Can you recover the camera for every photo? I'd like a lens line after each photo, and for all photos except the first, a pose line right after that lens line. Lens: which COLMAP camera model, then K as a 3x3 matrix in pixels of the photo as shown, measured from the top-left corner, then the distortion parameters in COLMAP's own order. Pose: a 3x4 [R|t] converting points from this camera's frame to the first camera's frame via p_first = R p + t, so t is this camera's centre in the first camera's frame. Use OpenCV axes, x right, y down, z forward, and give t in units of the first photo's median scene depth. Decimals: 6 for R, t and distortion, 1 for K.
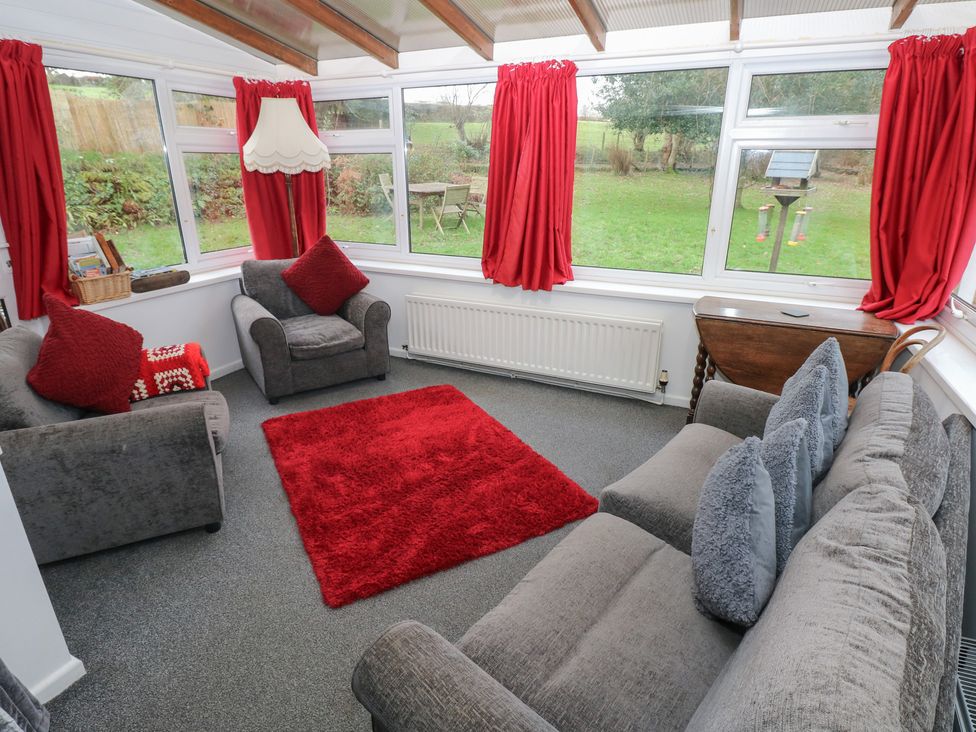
lens RADIAL K [[541.7, 0, 488.2], [0, 541.7, 359.3], [0, 0, 1]] dist [0.003777, -0.015851]
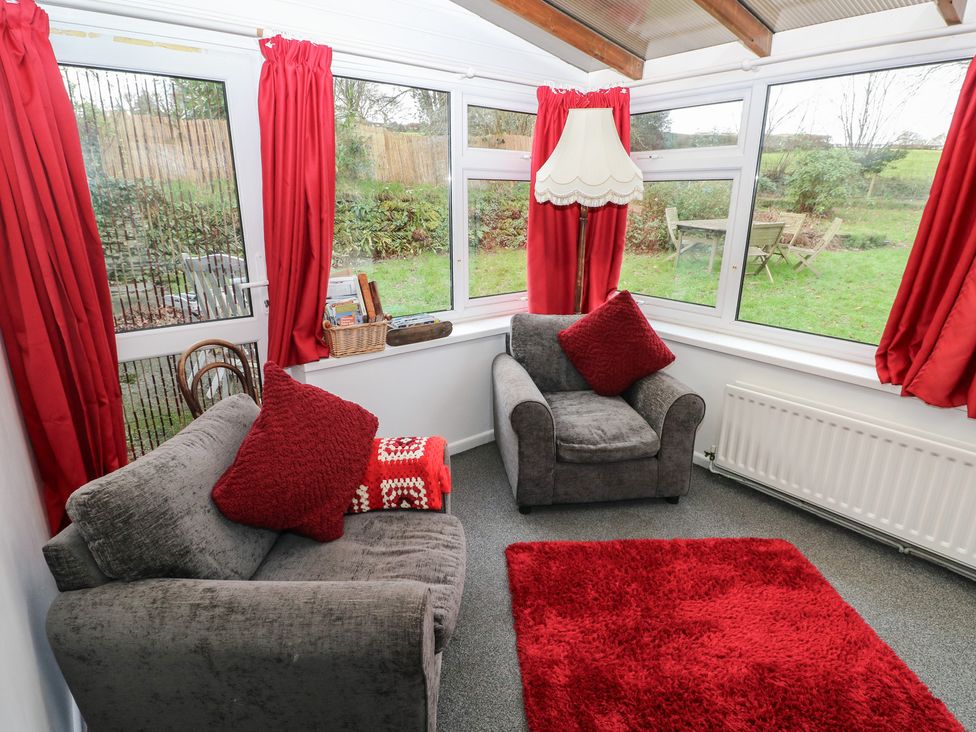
lens RADIAL K [[541.7, 0, 488.2], [0, 541.7, 359.3], [0, 0, 1]] dist [0.003777, -0.015851]
pose [[0.896991, 0.131553, -0.422021, -0.152015], [-0.154817, 0.987716, -0.021166, -0.098173], [0.414052, 0.084322, 0.906339, 0.286847]]
